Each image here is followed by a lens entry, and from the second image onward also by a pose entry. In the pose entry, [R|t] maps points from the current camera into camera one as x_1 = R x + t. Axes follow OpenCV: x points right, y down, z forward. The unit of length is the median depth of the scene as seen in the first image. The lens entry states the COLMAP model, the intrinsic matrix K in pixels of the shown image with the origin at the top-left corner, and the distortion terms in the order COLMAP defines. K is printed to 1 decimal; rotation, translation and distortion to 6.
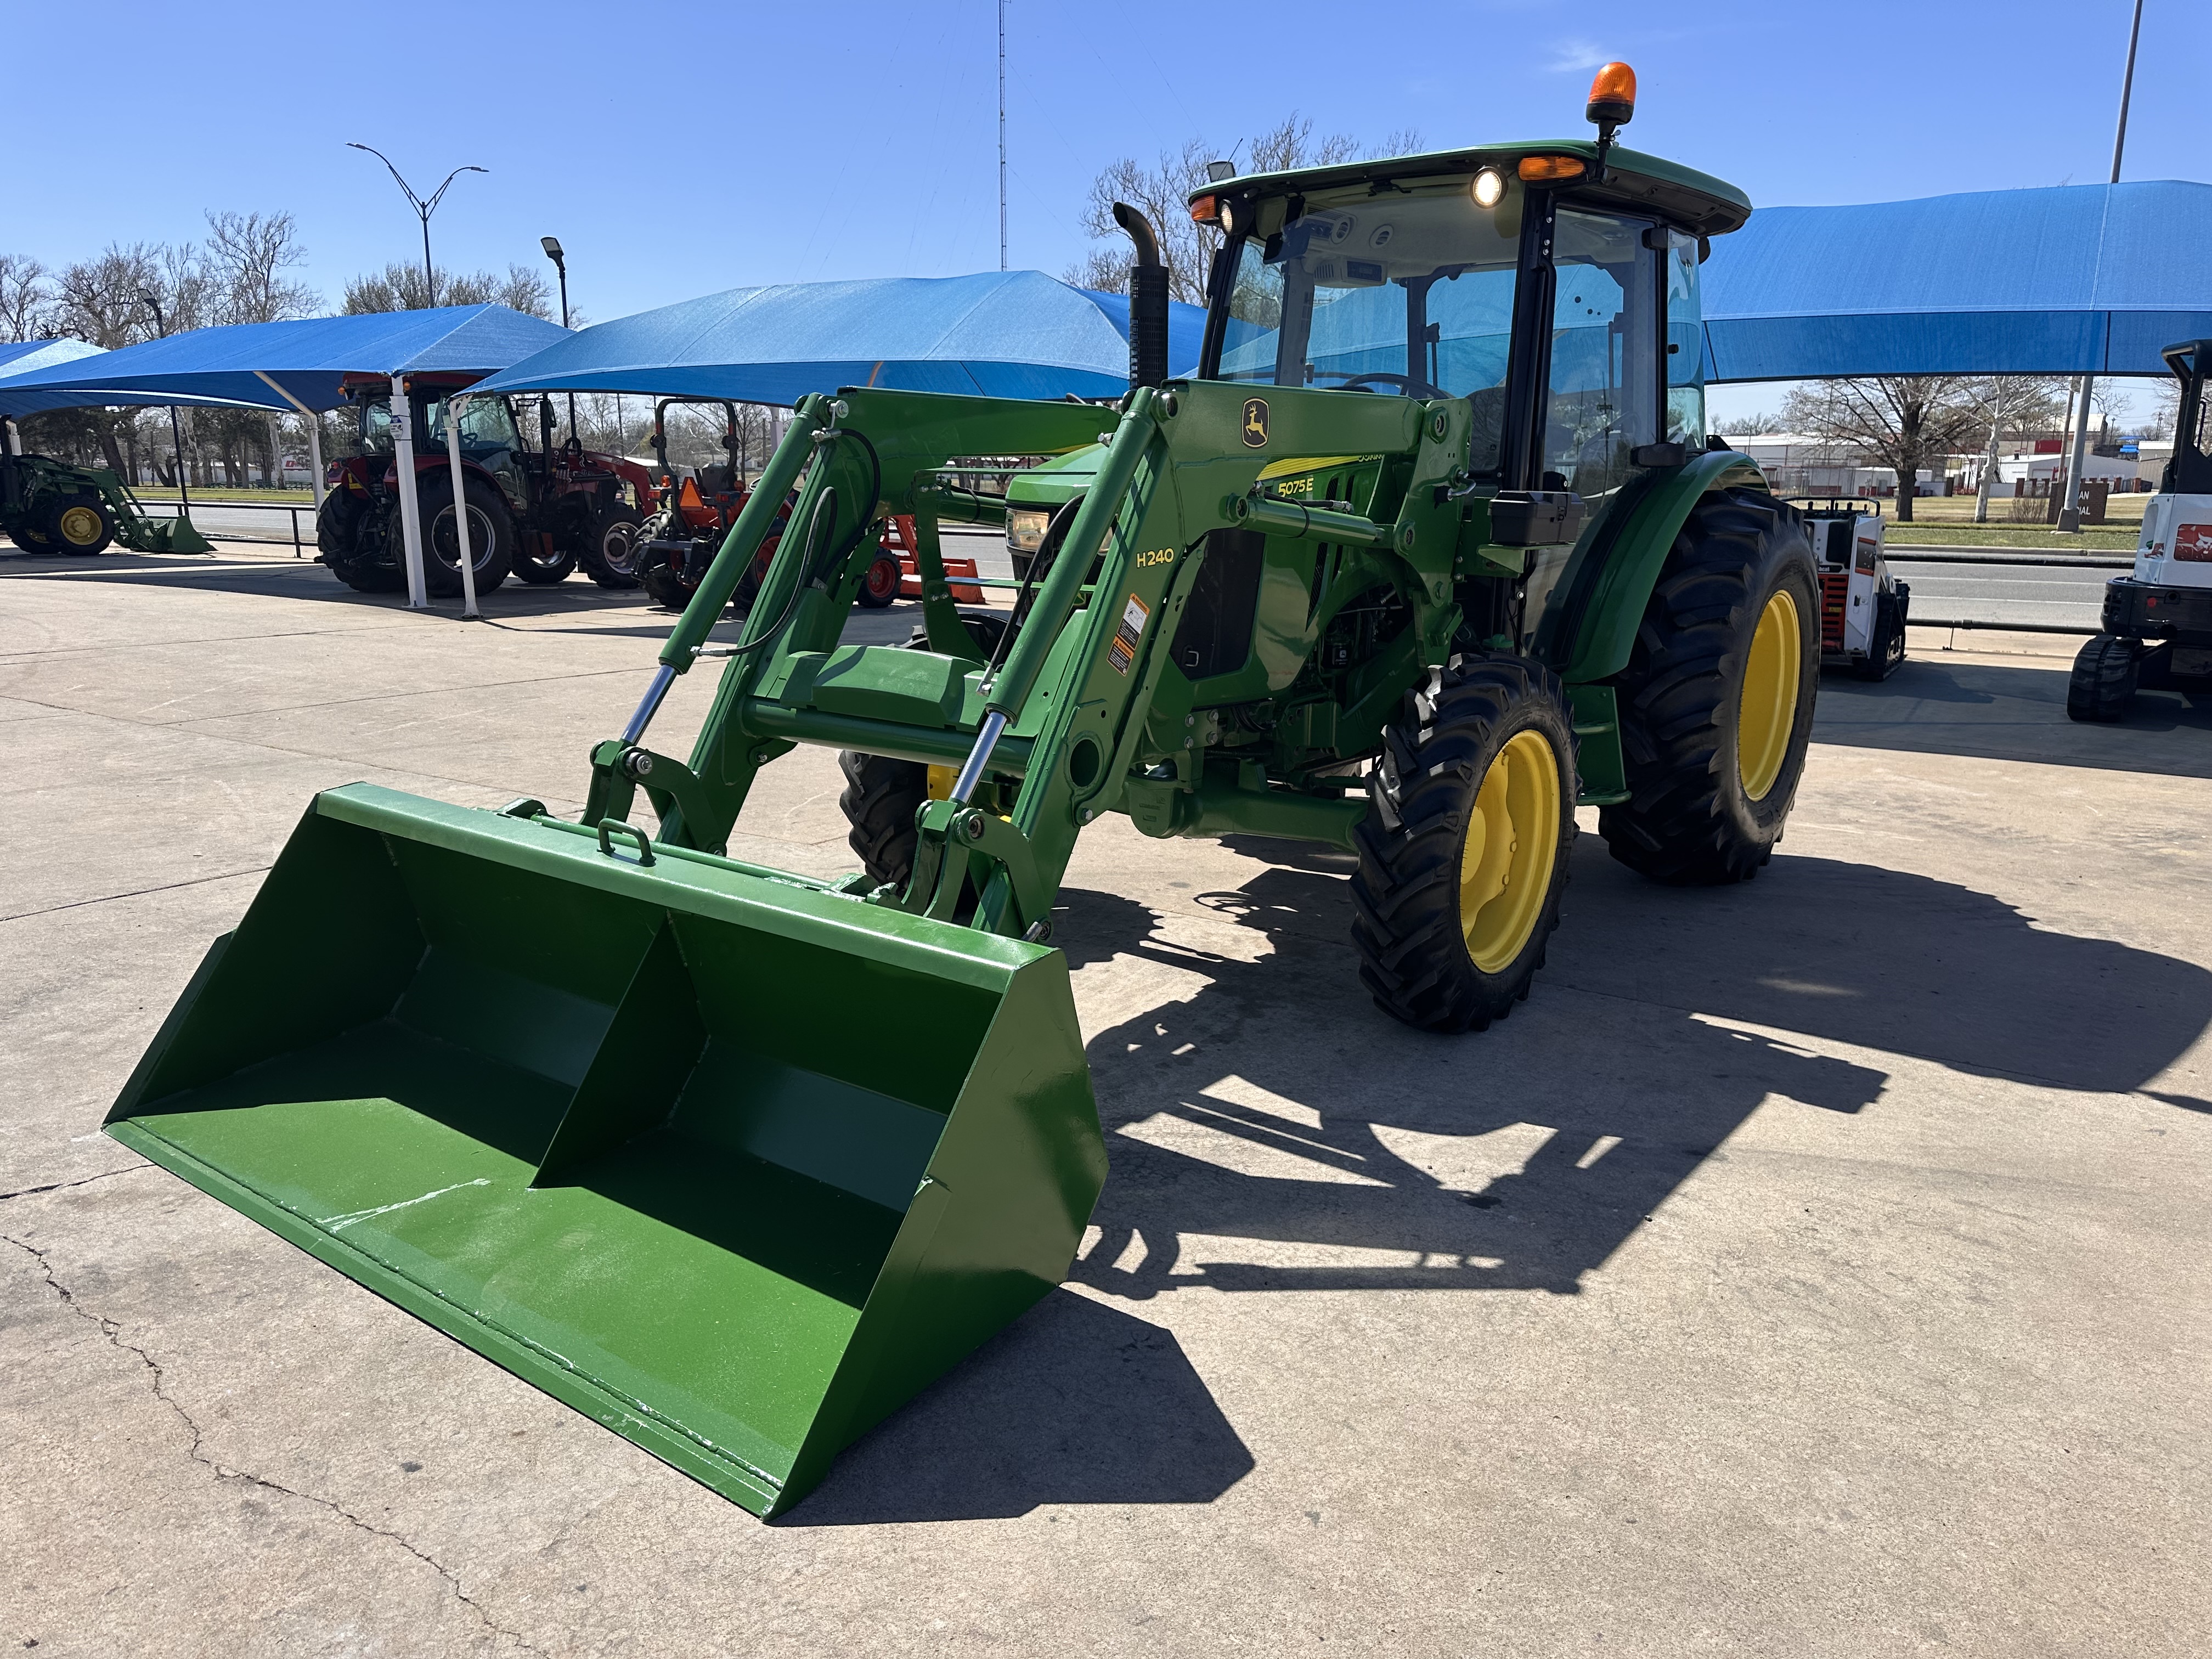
lens RADIAL K [[1550.5, 0, 1118.0], [0, 1550.5, 812.4], [0, 0, 1]] dist [0.052844, -0.056009]
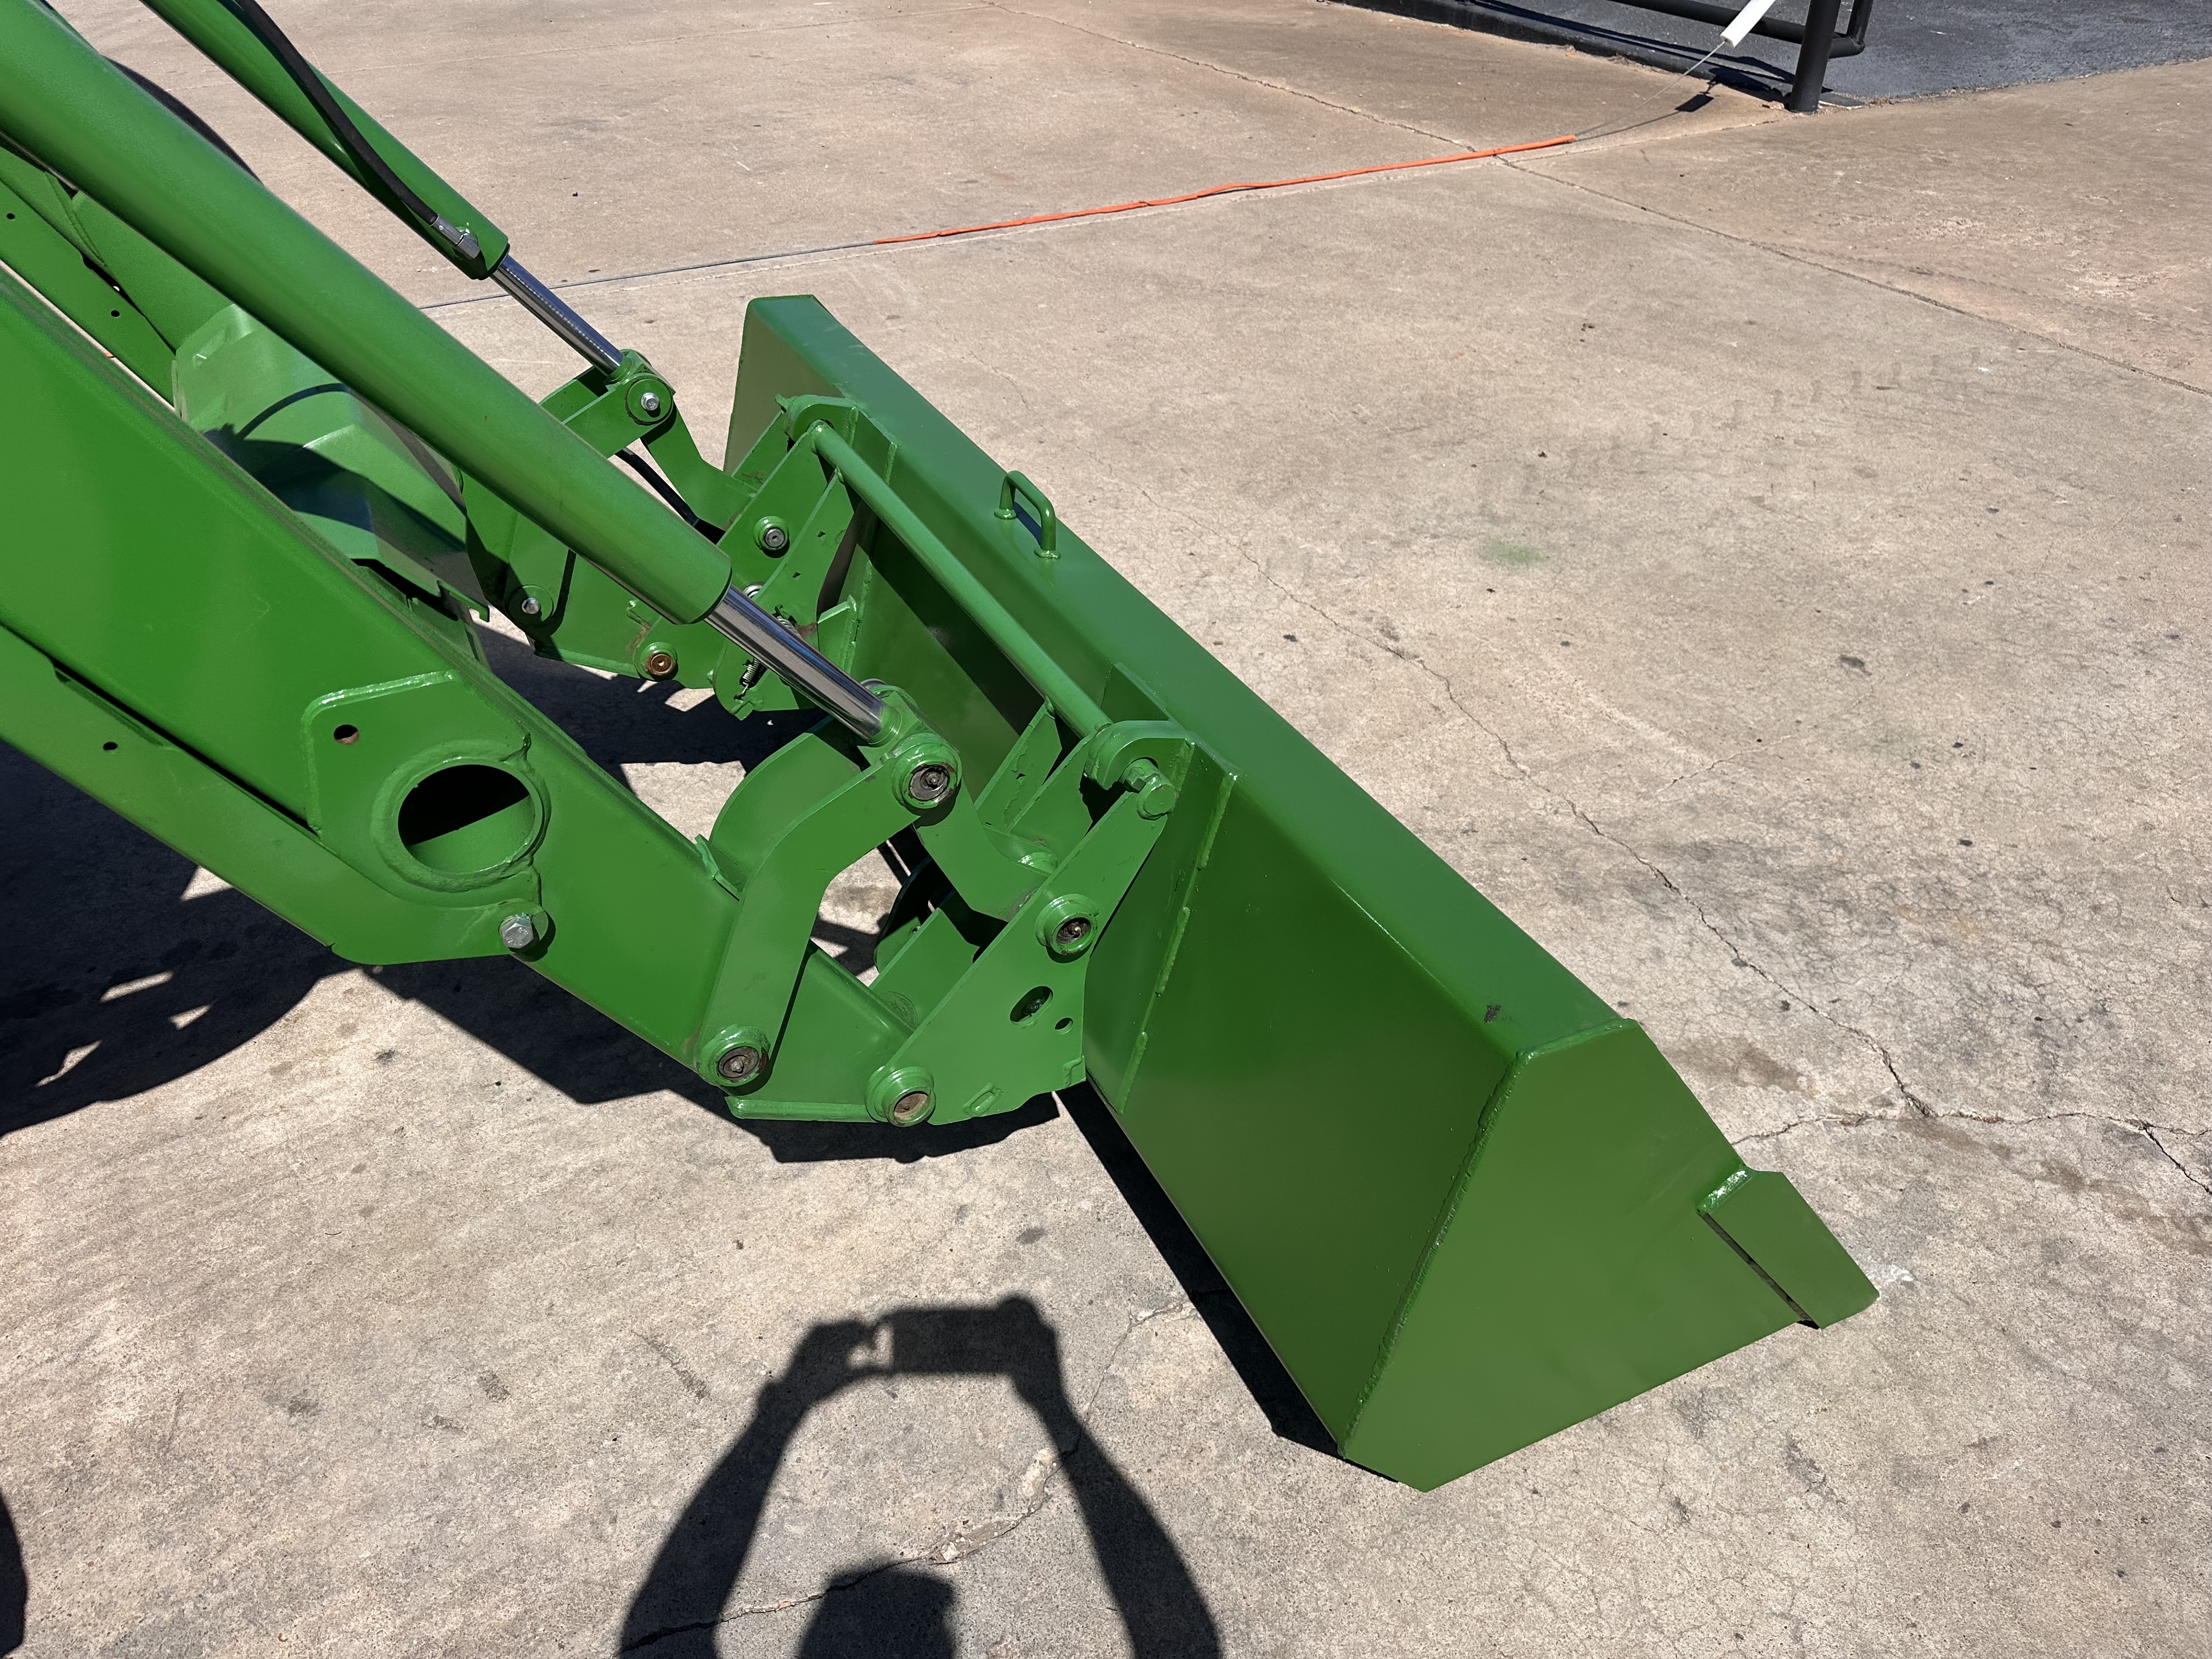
lens RADIAL K [[1554.7, 0, 1095.3], [0, 1554.7, 837.4], [0, 0, 1]] dist [0.071534, -0.092886]
pose [[-0.894544, -0.273573, 0.353482, -0.477199], [0.088103, 0.667390, 0.739478, -0.290740], [-0.438212, 0.692638, -0.572907, 1.142515]]
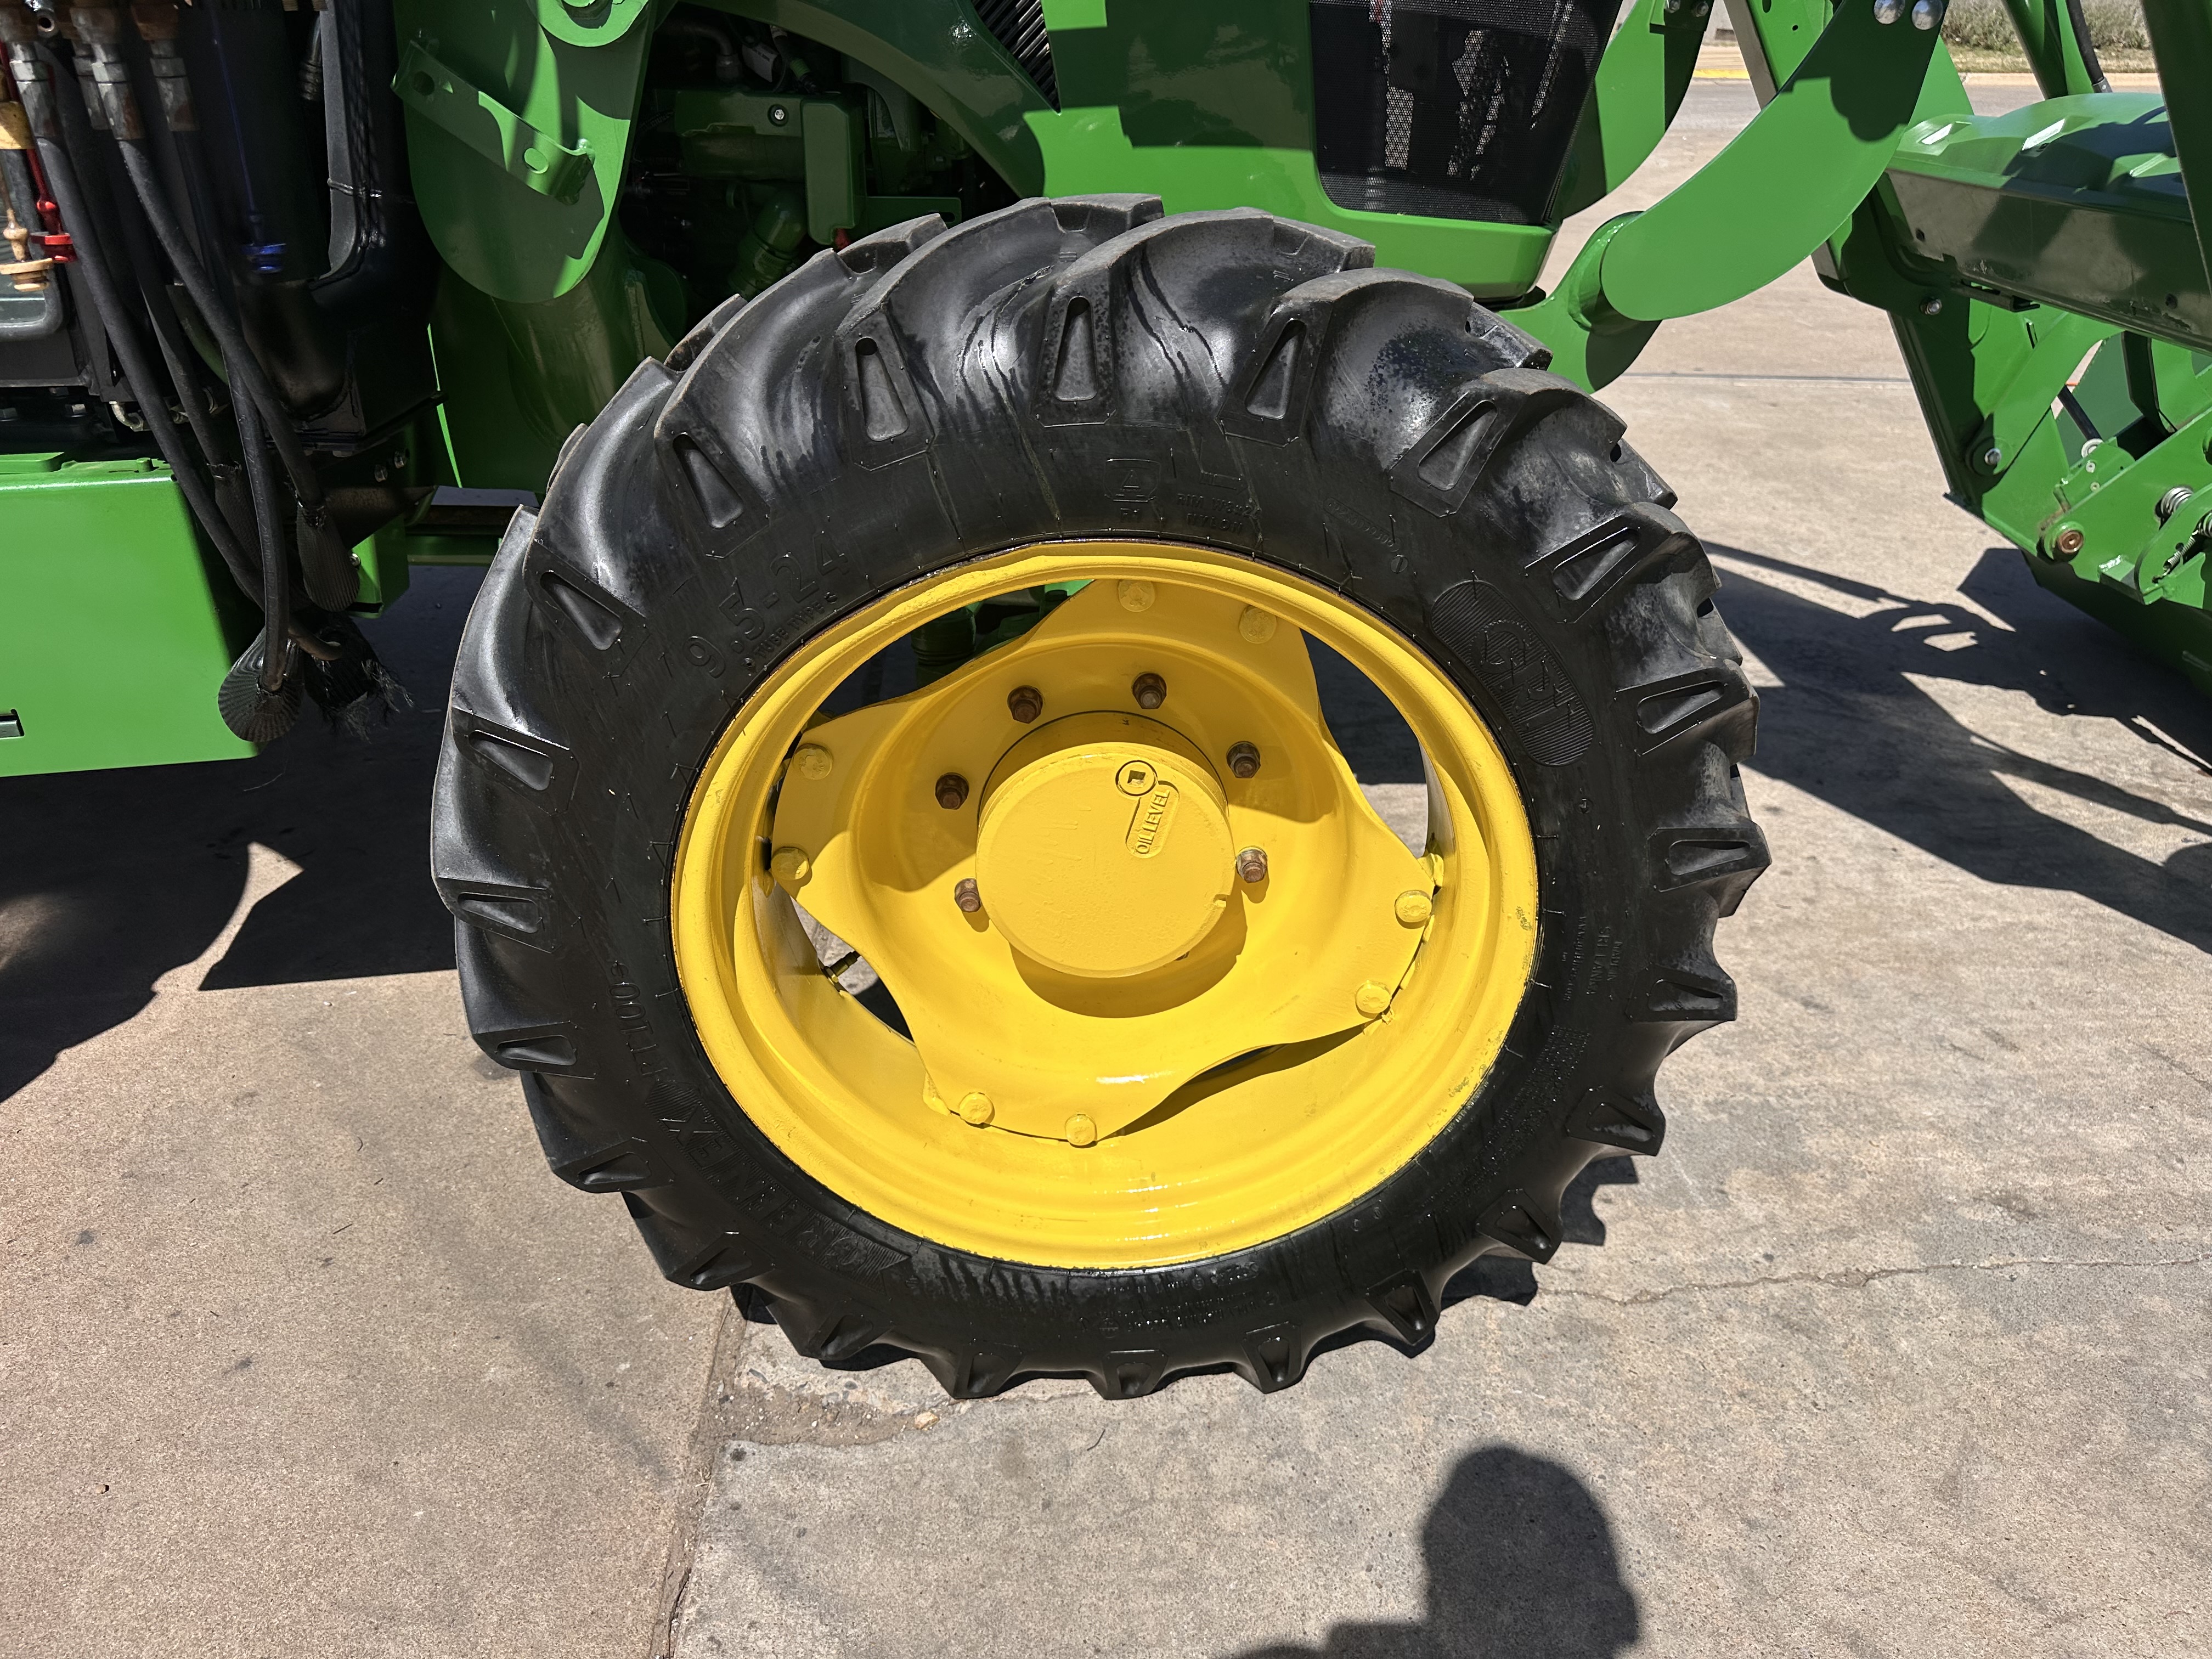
lens RADIAL K [[1563.3, 0, 1106.0], [0, 1563.3, 829.5], [0, 0, 1]] dist [0.048428, -0.075570]
pose [[-0.598465, -0.390491, 0.699540, -0.353321], [0.143680, 0.806700, 0.573229, -0.233348], [-0.788160, 0.443567, -0.426676, 1.462382]]
